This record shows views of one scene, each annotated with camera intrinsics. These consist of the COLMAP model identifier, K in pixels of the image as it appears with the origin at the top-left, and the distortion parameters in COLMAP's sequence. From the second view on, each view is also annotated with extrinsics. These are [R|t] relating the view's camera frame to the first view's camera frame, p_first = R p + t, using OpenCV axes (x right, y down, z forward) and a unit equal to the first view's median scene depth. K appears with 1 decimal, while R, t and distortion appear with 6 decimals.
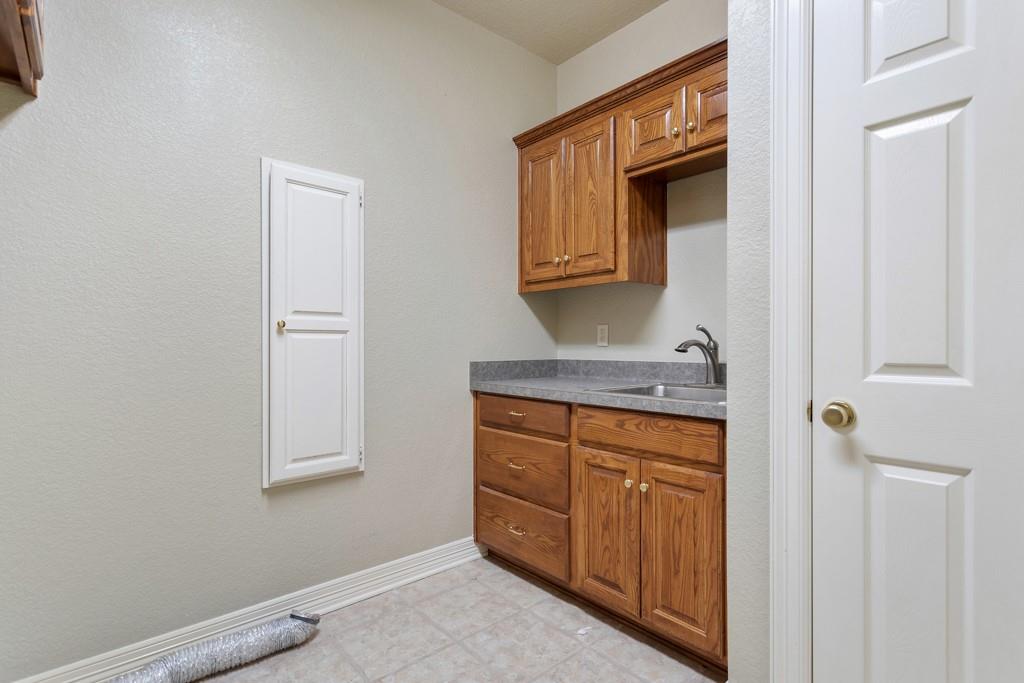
lens RADIAL K [[495.4, 0, 514.4], [0, 495.4, 340.4], [0, 0, 1]] dist [0.003699, 0.003632]
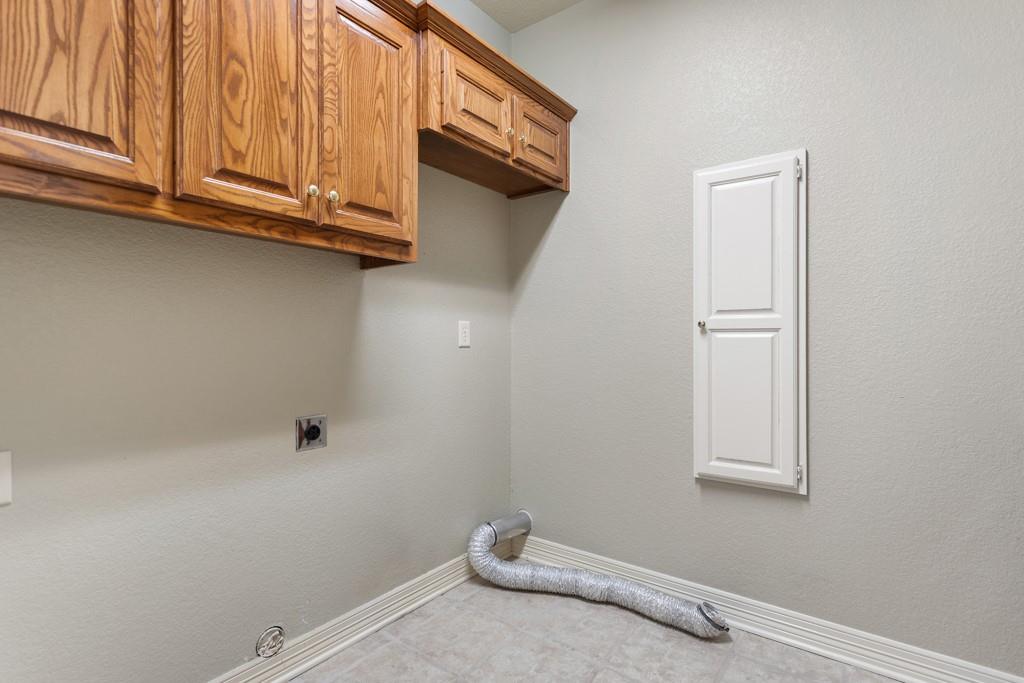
lens RADIAL K [[495.4, 0, 514.7], [0, 495.4, 333.0], [0, 0, 1]] dist [0.003699, 0.003632]
pose [[0.212465, -0.014093, -0.977067, 0.460832], [0.008481, 0.999885, -0.012578, -0.004352], [0.977132, -0.005614, 0.212560, 0.384343]]
